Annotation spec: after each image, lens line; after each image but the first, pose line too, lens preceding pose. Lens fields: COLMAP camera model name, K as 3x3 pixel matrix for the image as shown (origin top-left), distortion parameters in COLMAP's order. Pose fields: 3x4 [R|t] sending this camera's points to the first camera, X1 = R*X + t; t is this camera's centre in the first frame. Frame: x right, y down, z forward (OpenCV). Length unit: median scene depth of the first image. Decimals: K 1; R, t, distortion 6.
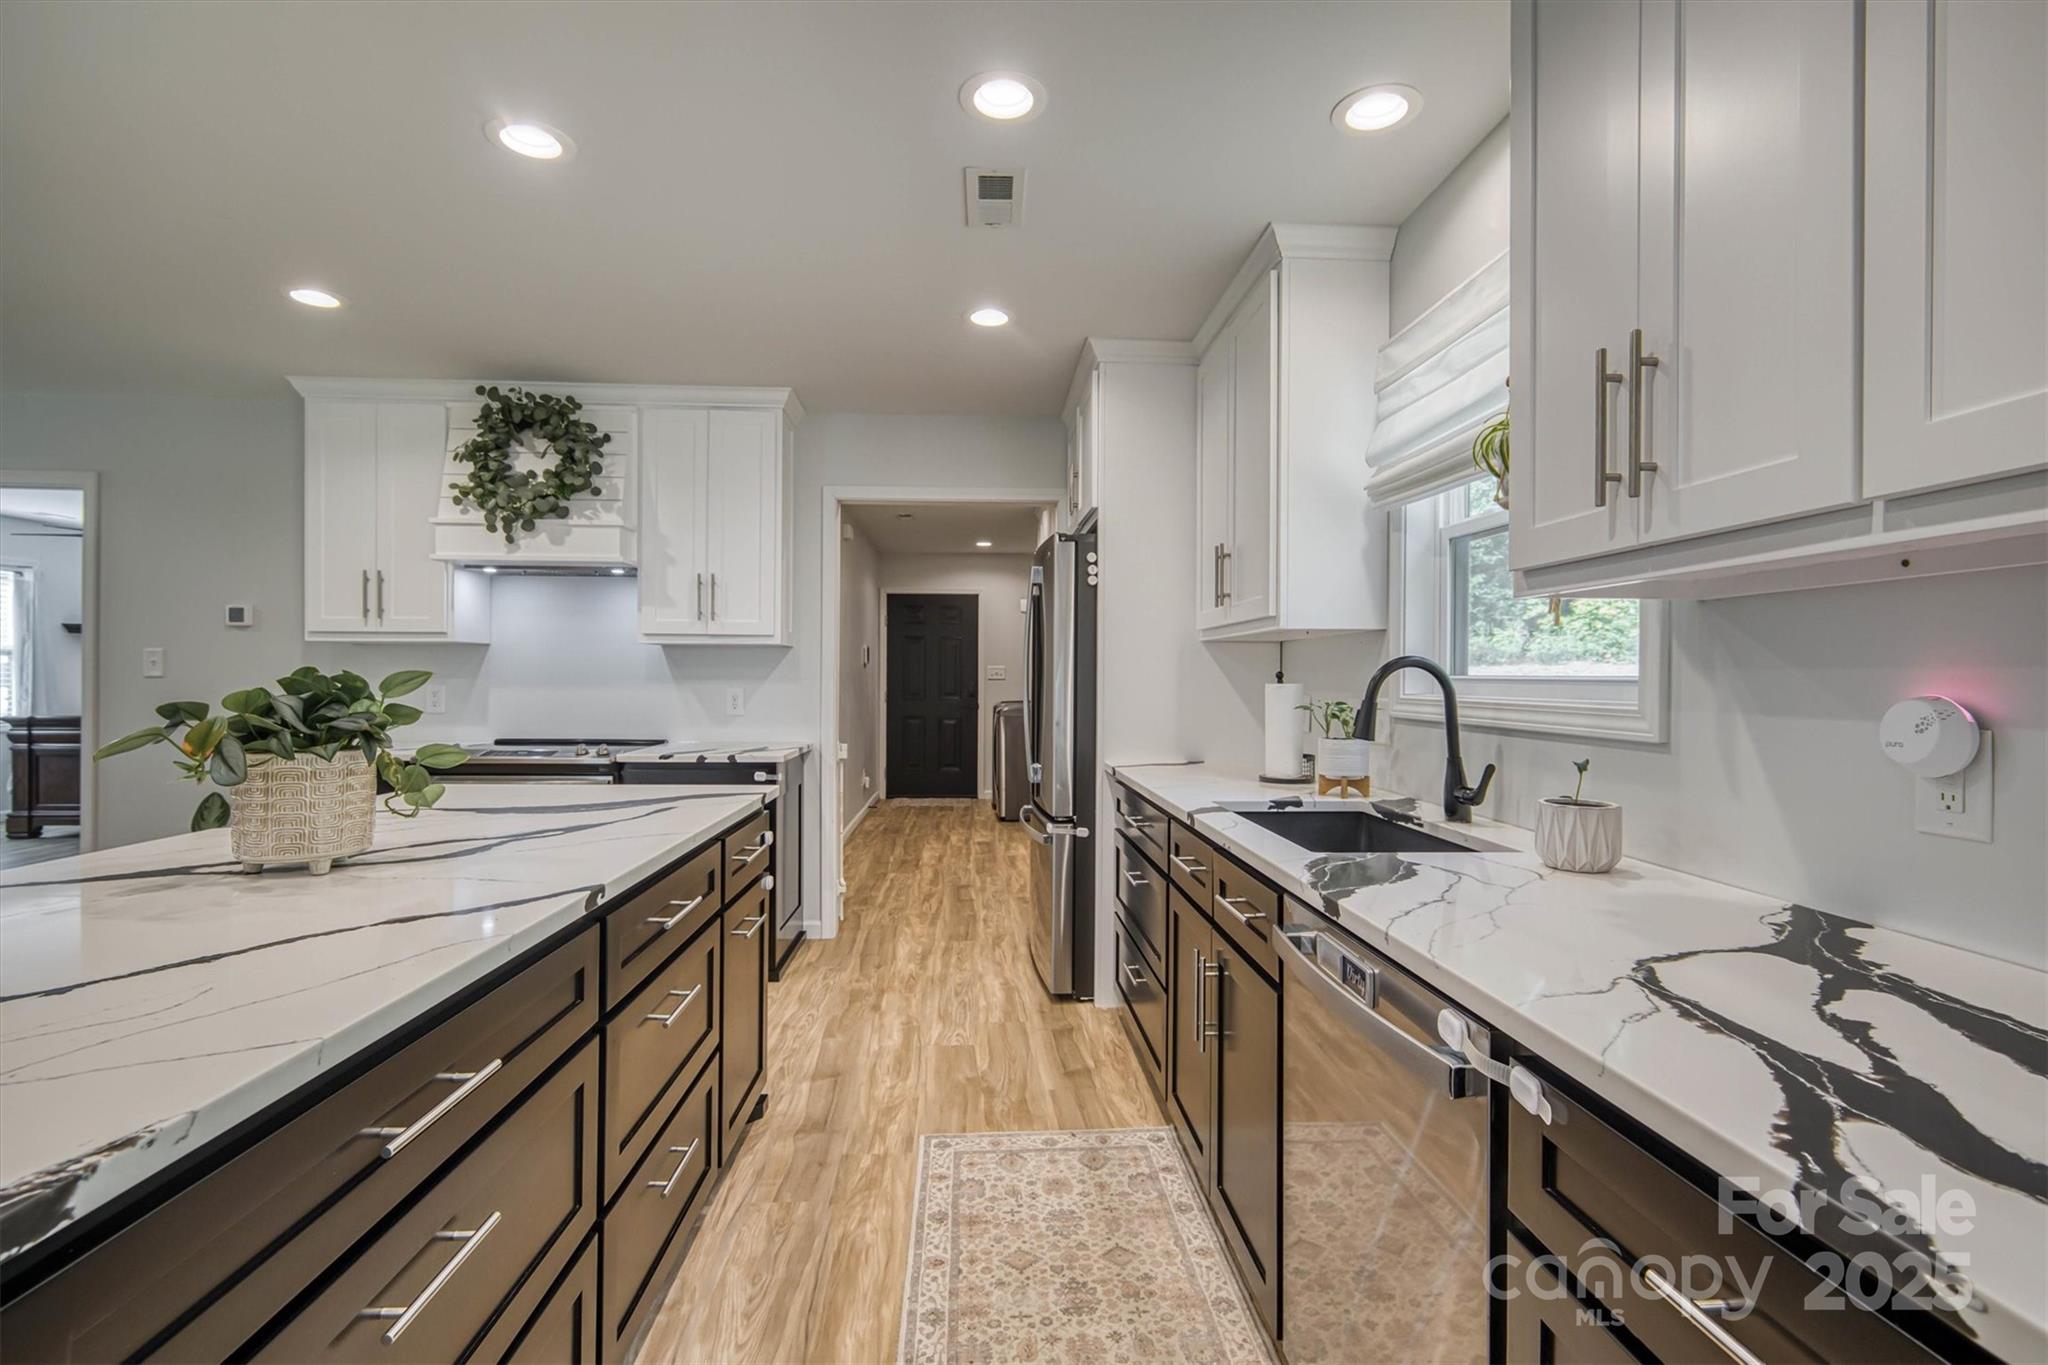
lens RADIAL K [[895.6, 0, 1016.4], [0, 895.6, 675.5], [0, 0, 1]] dist [0.000773, 0.000148]
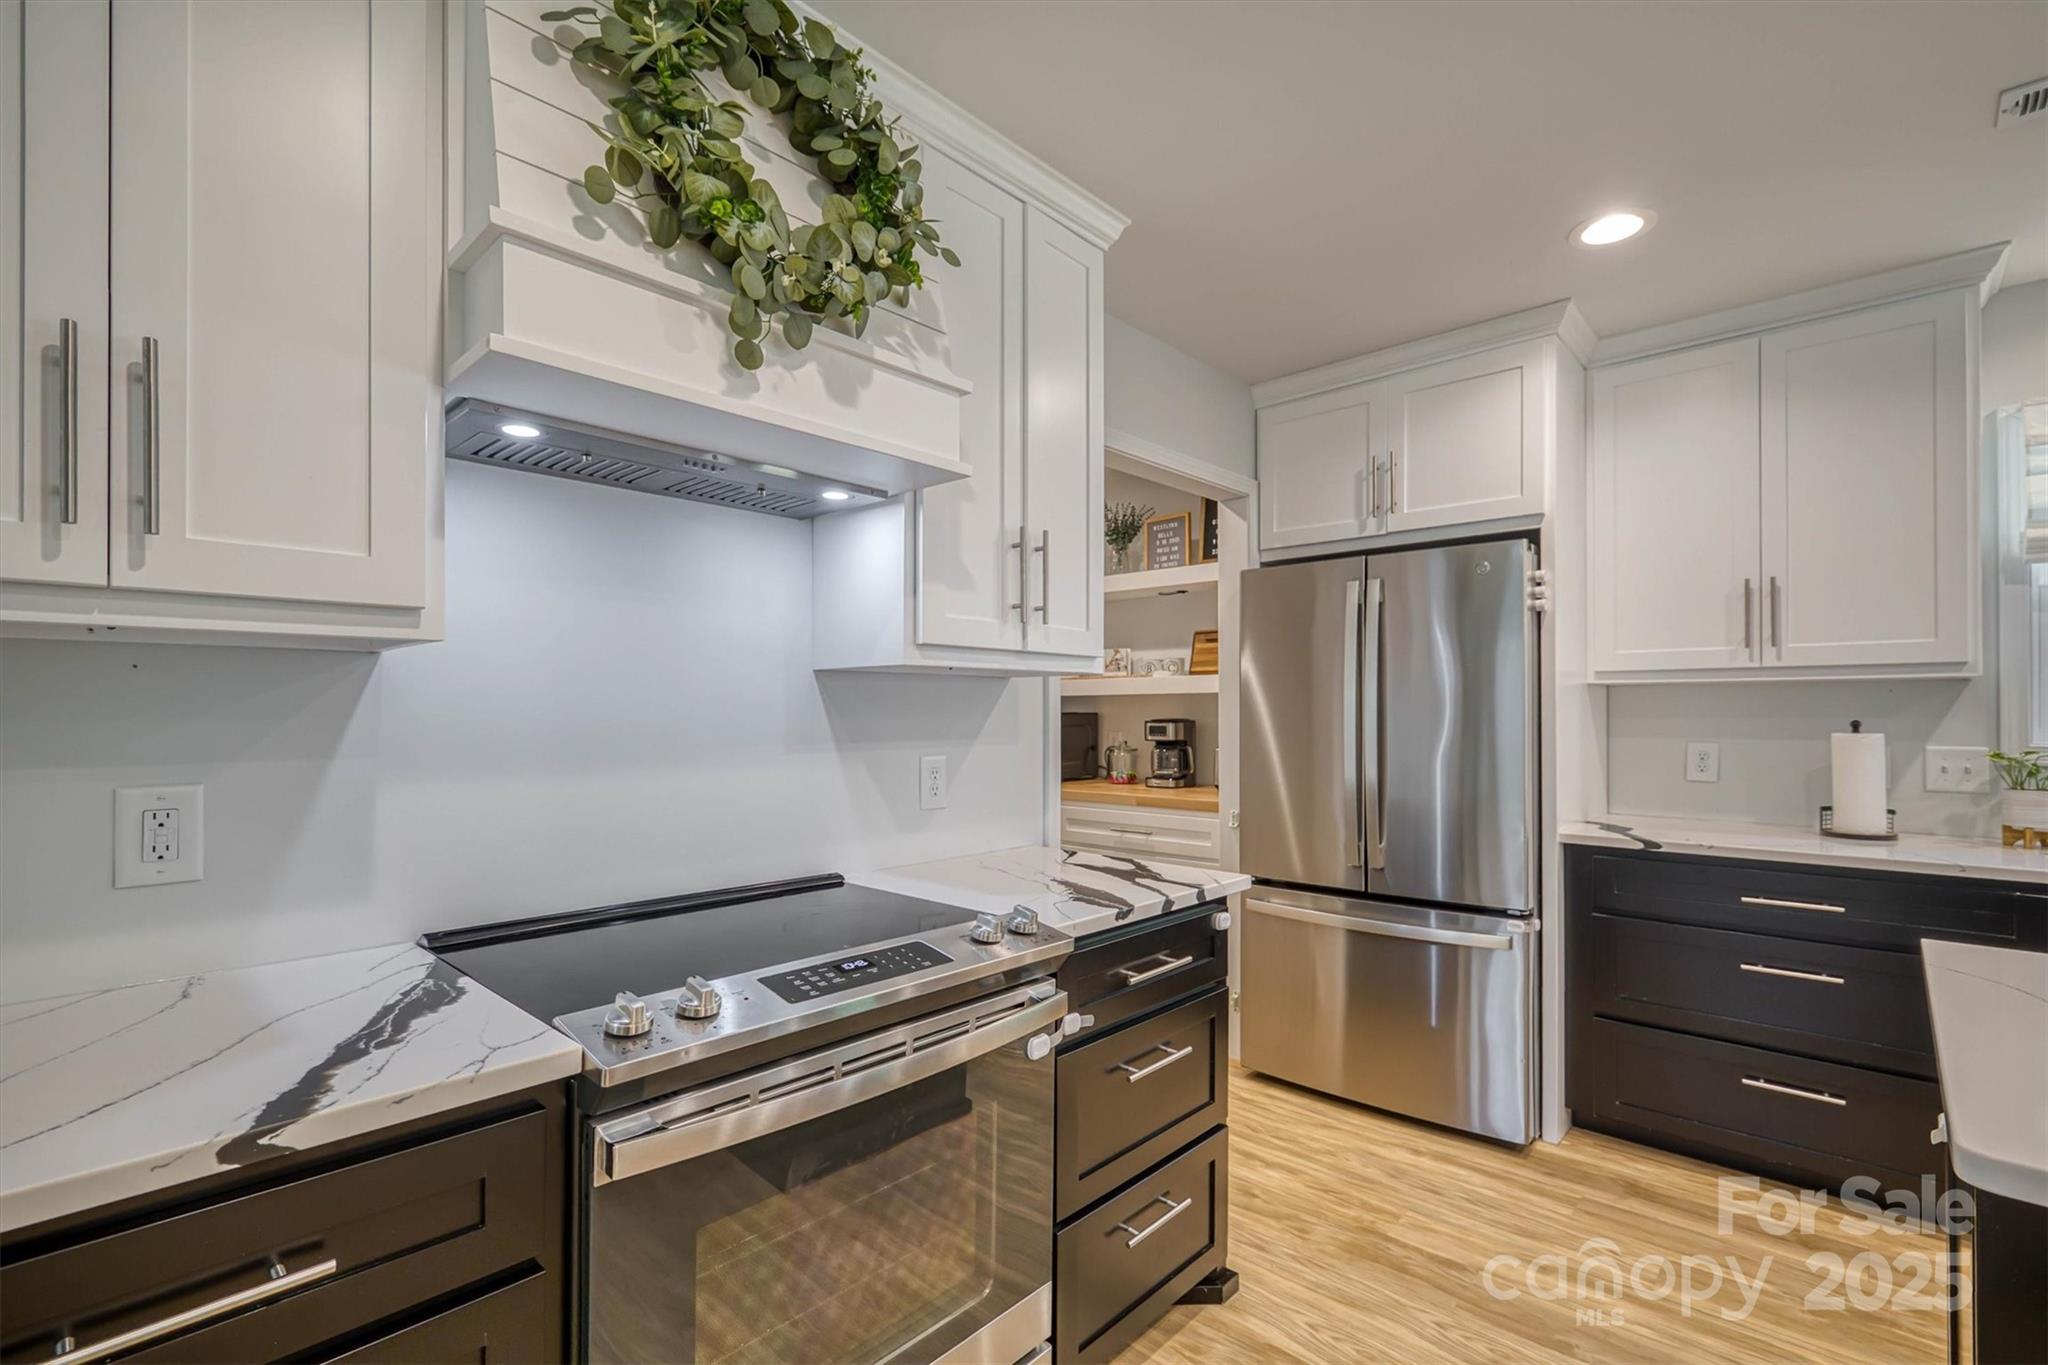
lens RADIAL K [[895.6, 0, 1022.5], [0, 895.6, 699.0], [0, 0, 1]] dist [0.000773, 0.000148]
pose [[0.727131, 0.003519, 0.686490, -0.721681], [0.003275, 0.999958, -0.008594, -0.015753], [-0.686491, 0.008497, 0.727089, 0.672325]]
